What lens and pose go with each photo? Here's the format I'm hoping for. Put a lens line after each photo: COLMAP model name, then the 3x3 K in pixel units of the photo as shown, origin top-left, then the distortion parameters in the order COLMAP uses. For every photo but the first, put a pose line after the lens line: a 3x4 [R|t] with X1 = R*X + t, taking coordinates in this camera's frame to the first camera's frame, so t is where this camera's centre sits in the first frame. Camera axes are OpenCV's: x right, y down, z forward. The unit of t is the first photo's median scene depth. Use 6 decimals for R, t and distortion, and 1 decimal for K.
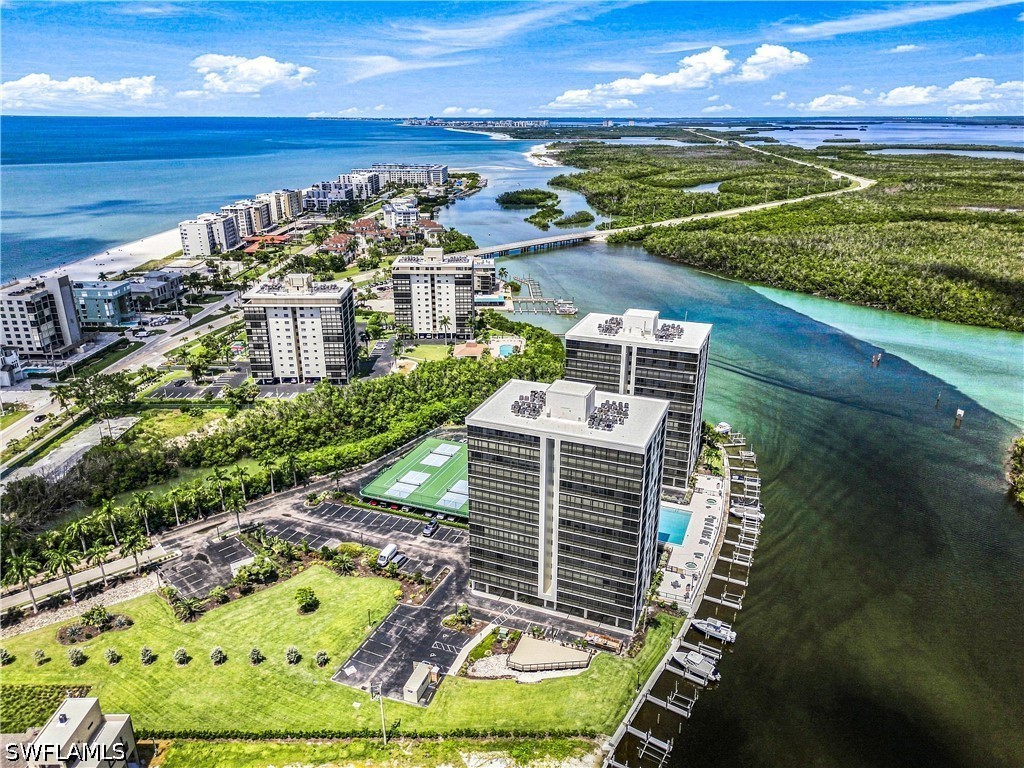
lens RADIAL K [[717.0, 0, 512.0], [0, 717.0, 384.0], [0, 0, 1]] dist [0.103756, -0.134274]
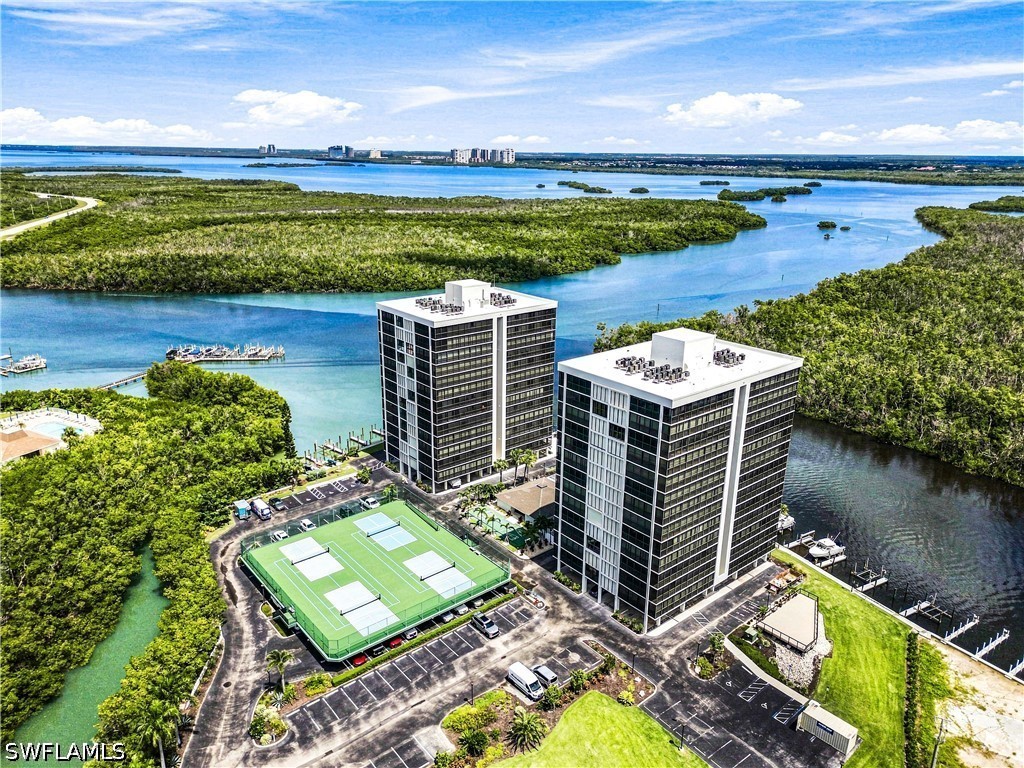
lens RADIAL K [[717.0, 0, 512.0], [0, 717.0, 384.0], [0, 0, 1]] dist [0.103756, -0.134274]
pose [[0.467009, -0.258350, 0.845670, -0.630779], [0.293859, 0.947356, 0.127136, -0.091351], [-0.833996, 0.189134, 0.518343, 0.614081]]
